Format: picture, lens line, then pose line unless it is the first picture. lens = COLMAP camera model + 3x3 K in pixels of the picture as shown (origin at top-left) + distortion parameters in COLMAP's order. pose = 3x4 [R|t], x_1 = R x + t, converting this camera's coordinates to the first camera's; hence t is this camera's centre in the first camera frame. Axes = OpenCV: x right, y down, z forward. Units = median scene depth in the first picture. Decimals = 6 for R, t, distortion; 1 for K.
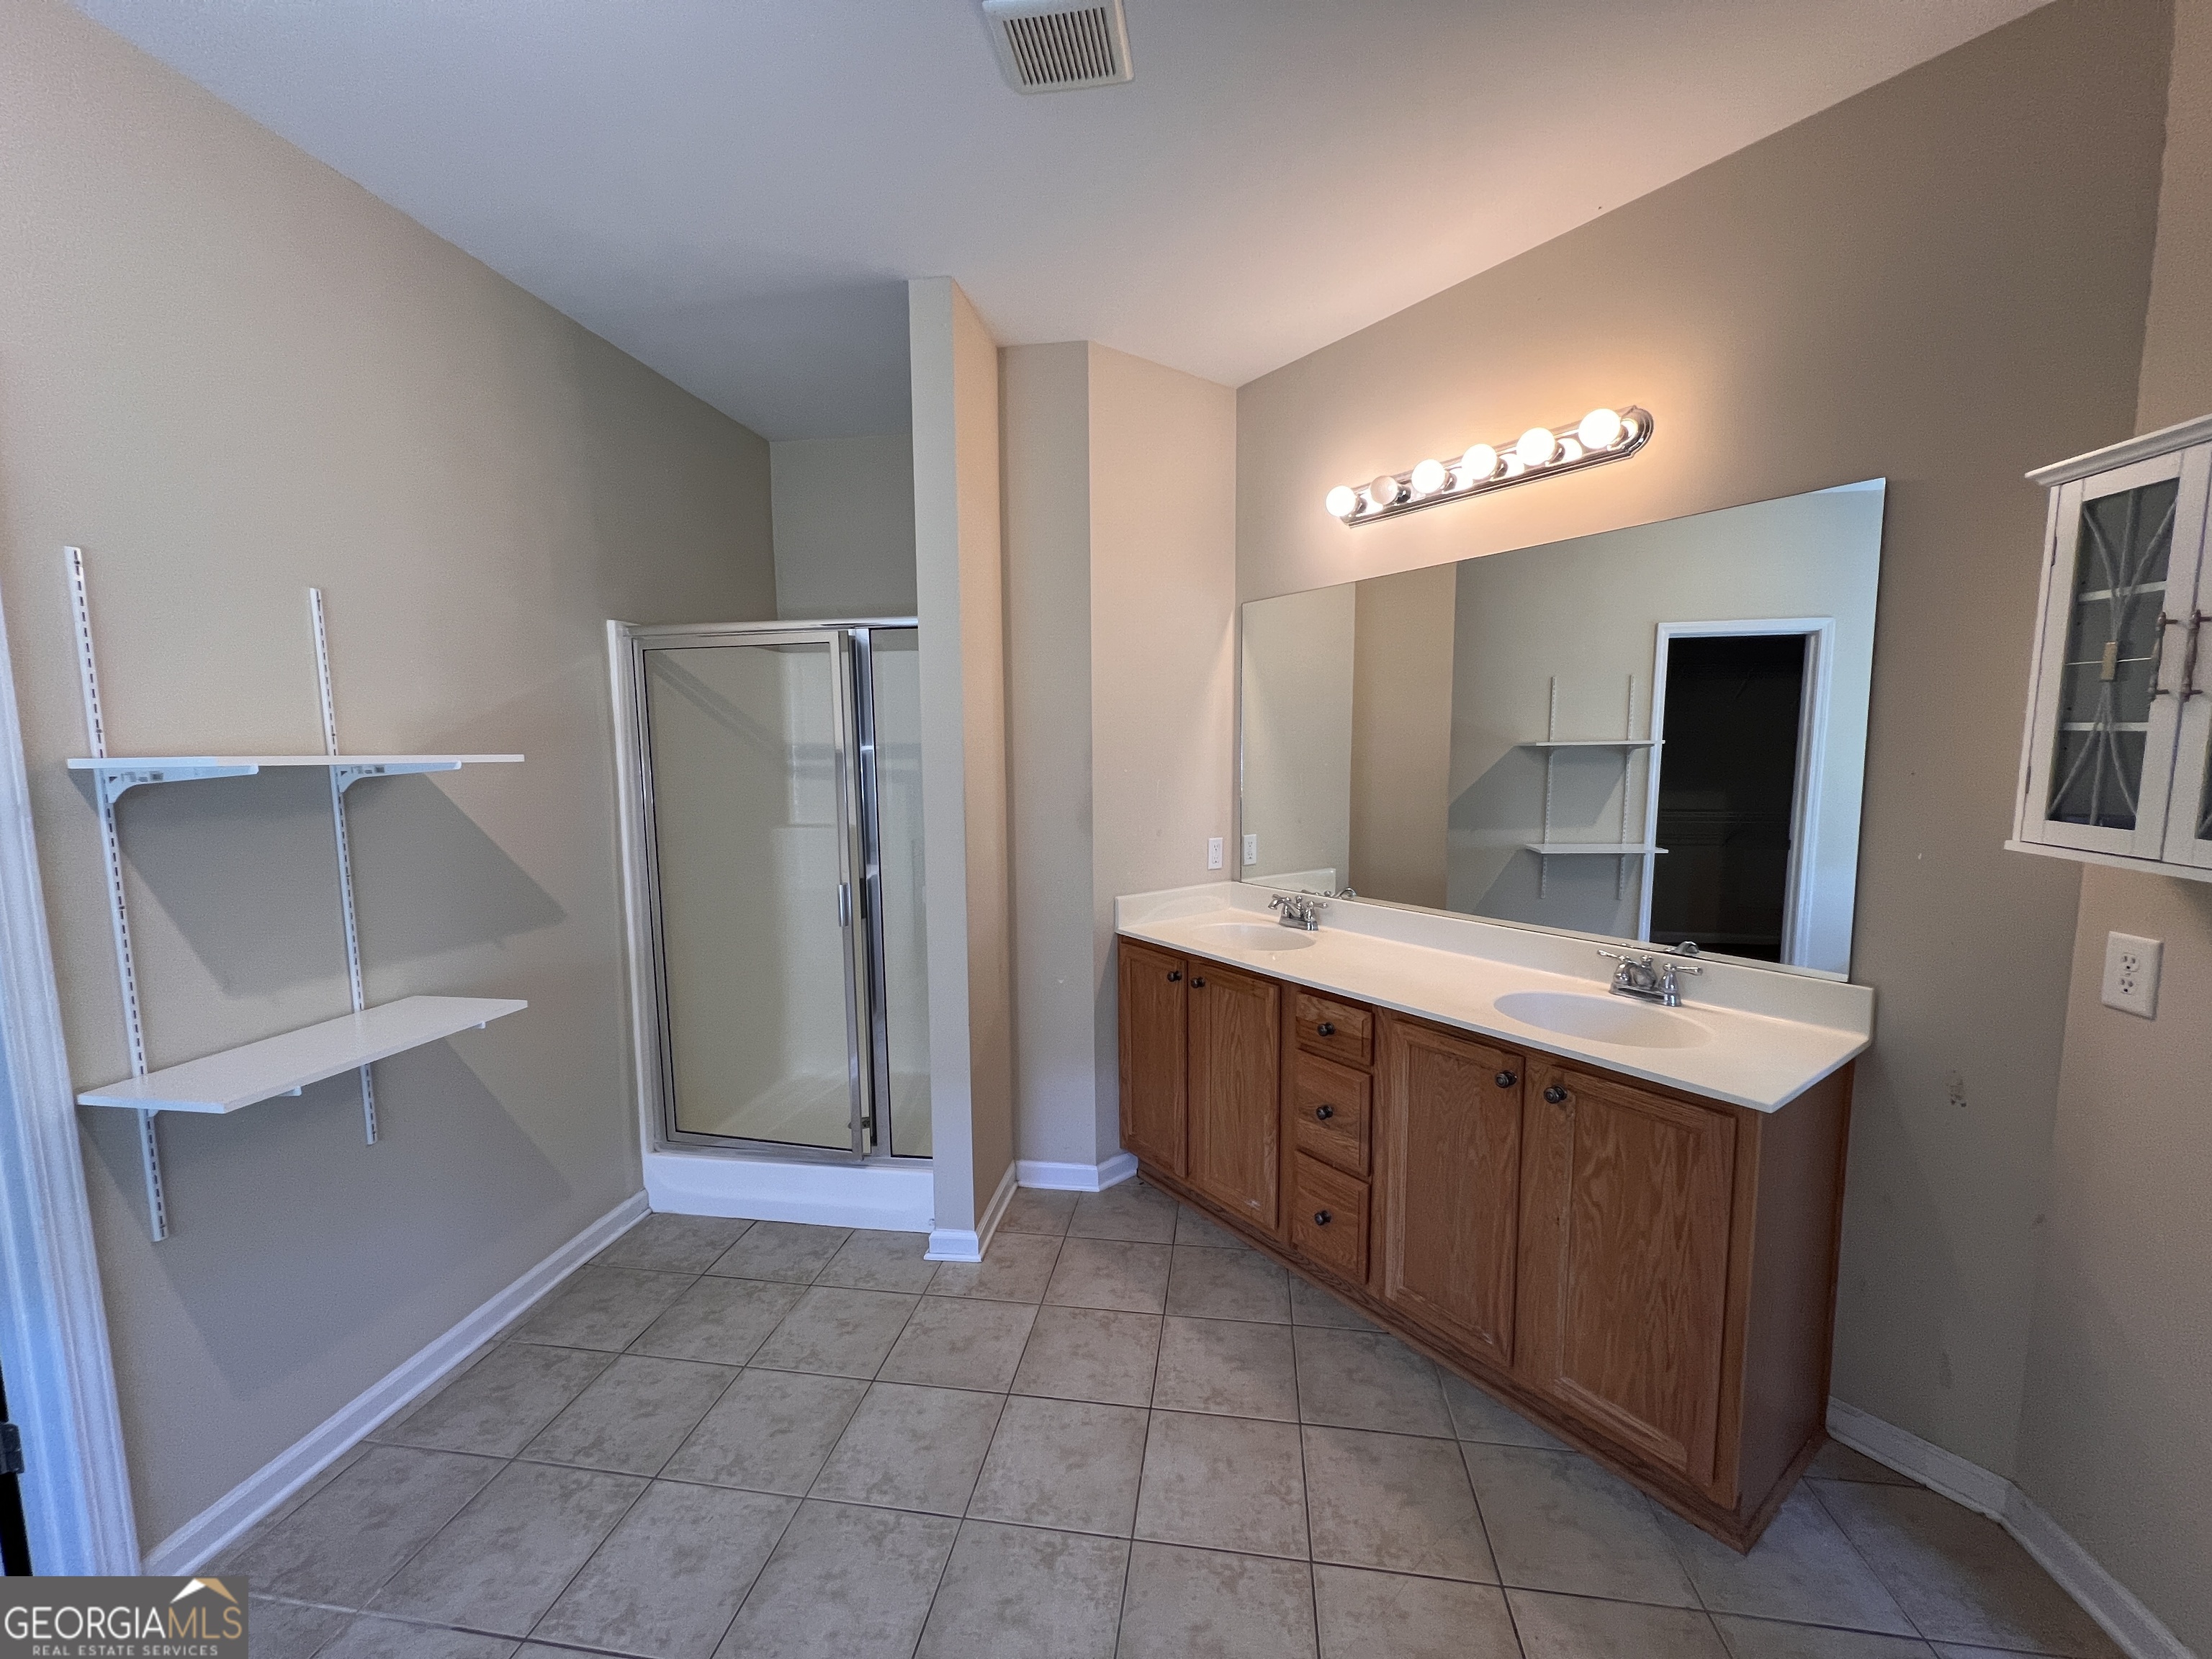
lens RADIAL K [[881.5, 0, 1105.3], [0, 881.5, 833.3], [0, 0, 1]] dist [0.003400, -0.000474]
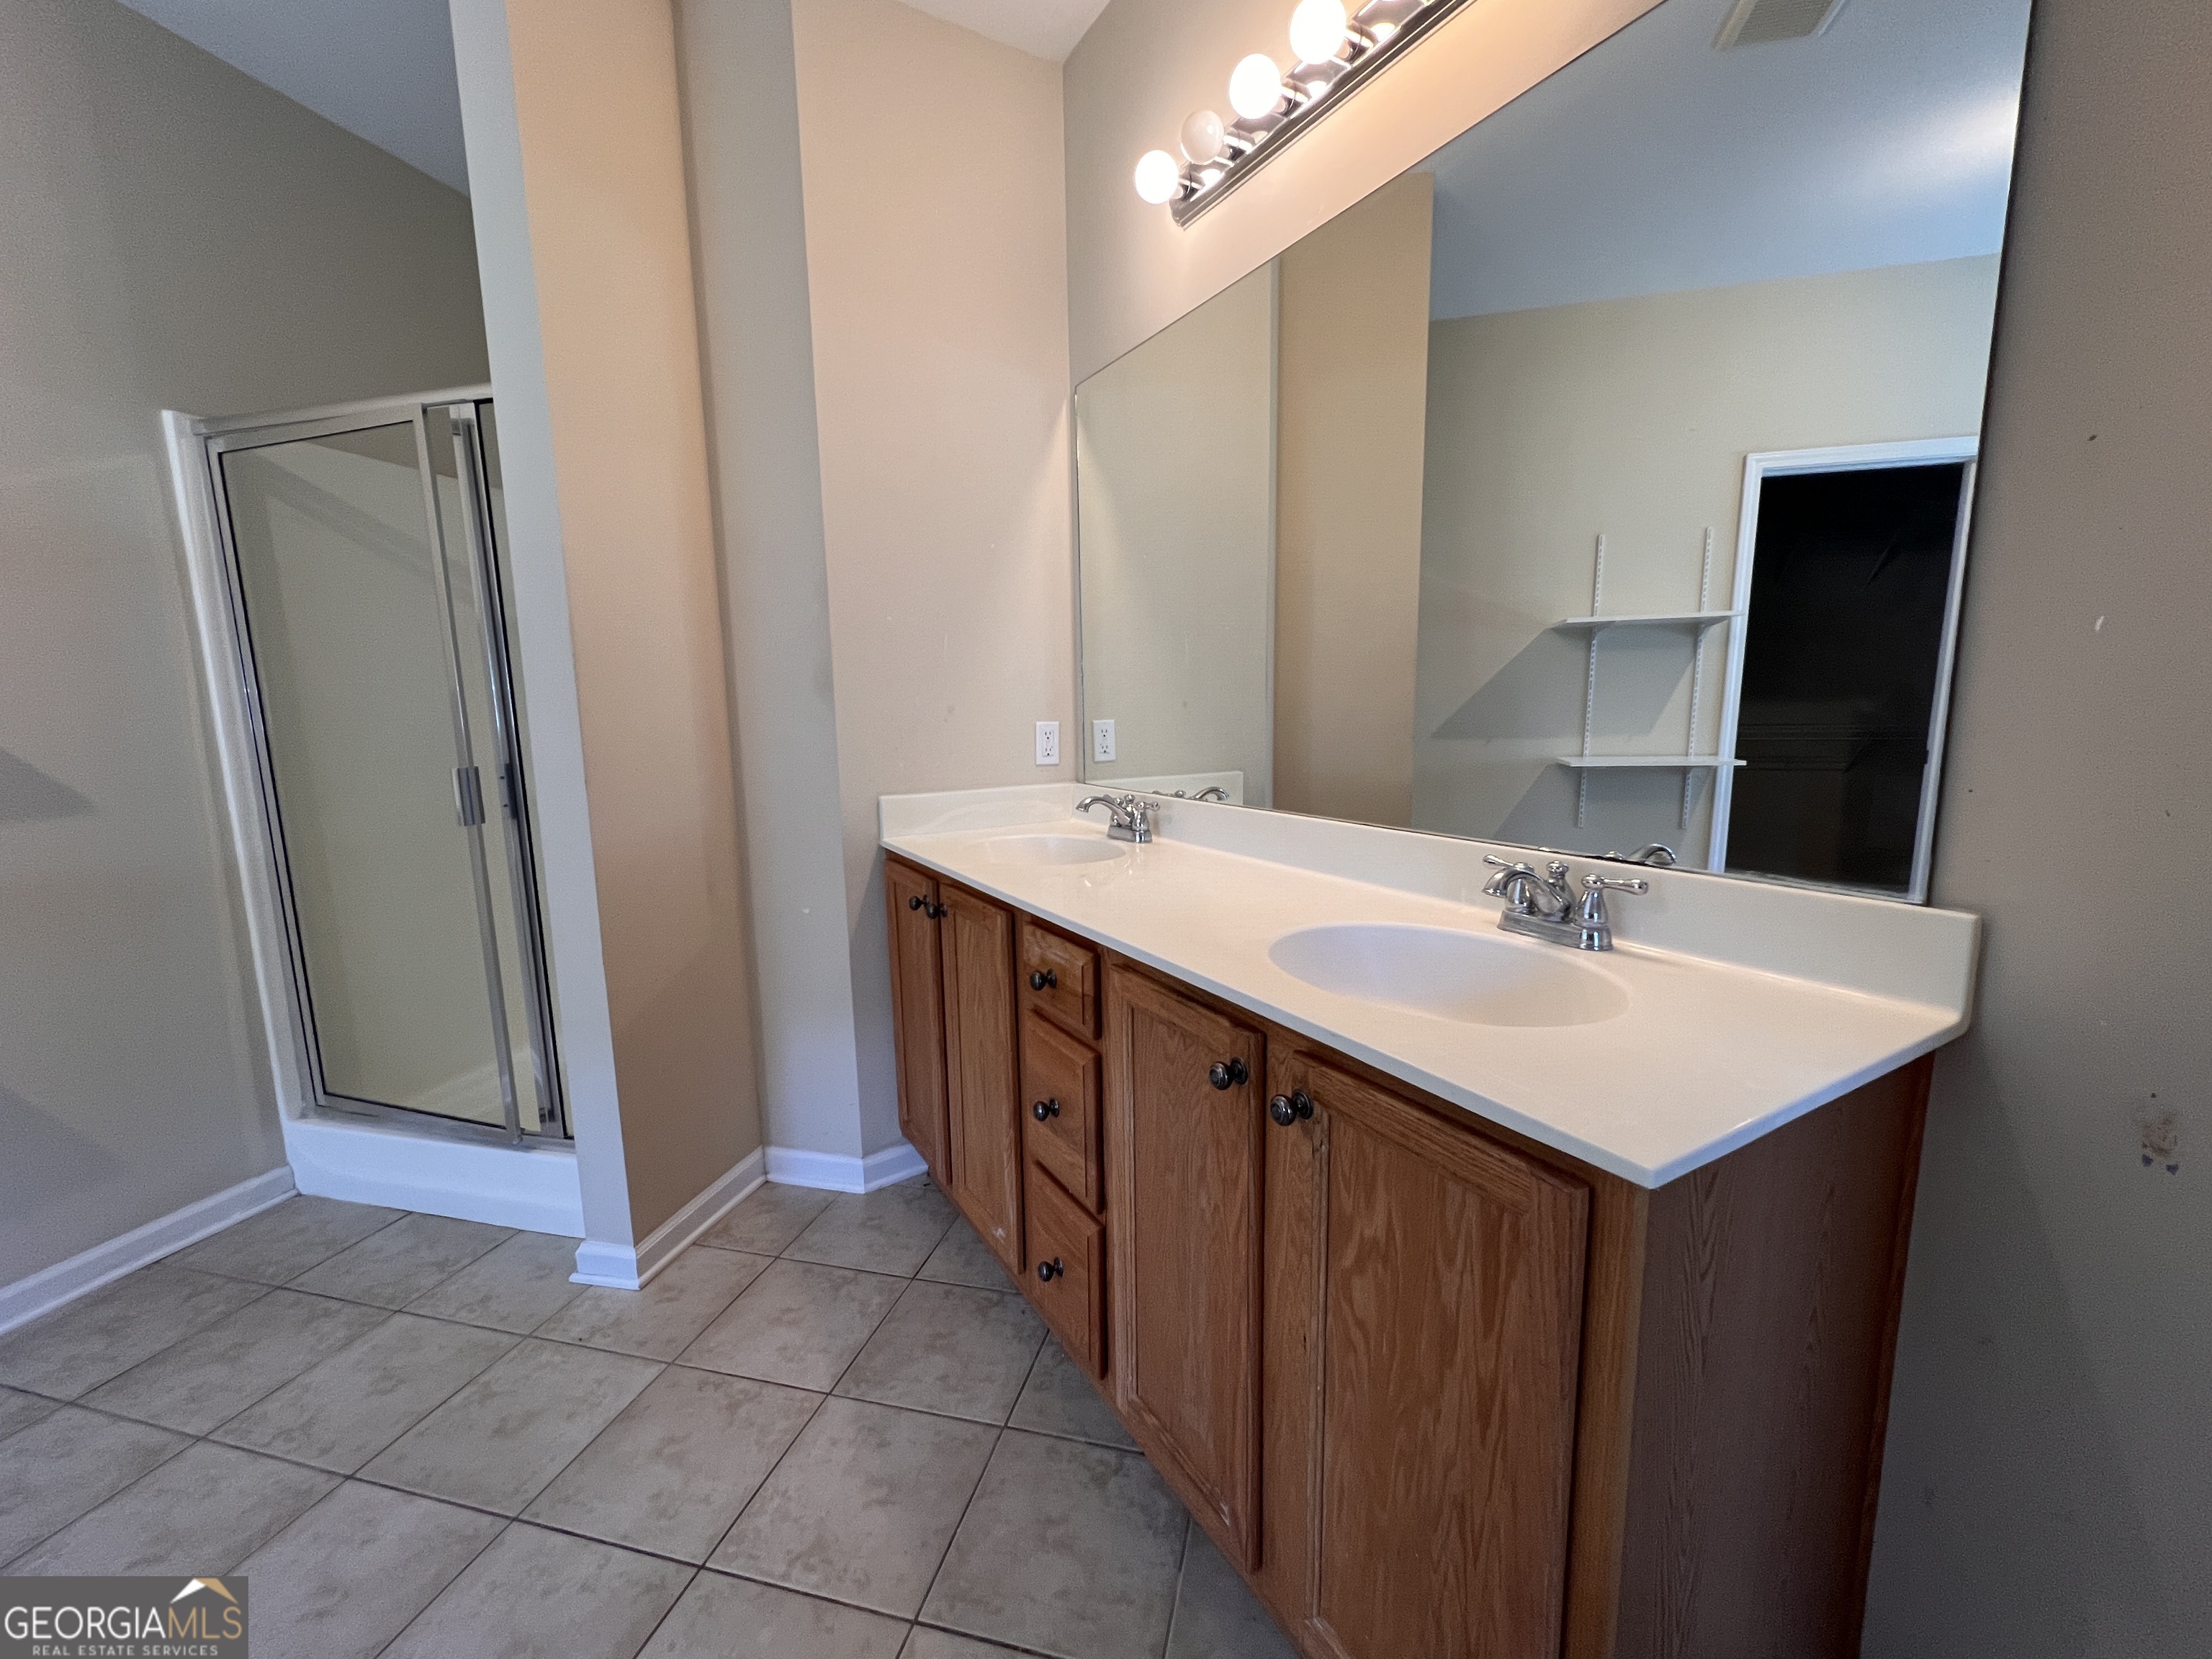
lens RADIAL K [[902.6, 0, 1104.7], [0, 902.6, 832.5], [0, 0, 1]] dist [0.000016, 0.000959]
pose [[0.994724, 0.006364, -0.102390, 0.357302], [-0.001179, 0.998717, 0.050624, 0.084890], [0.102581, -0.050236, 0.993455, 0.371364]]
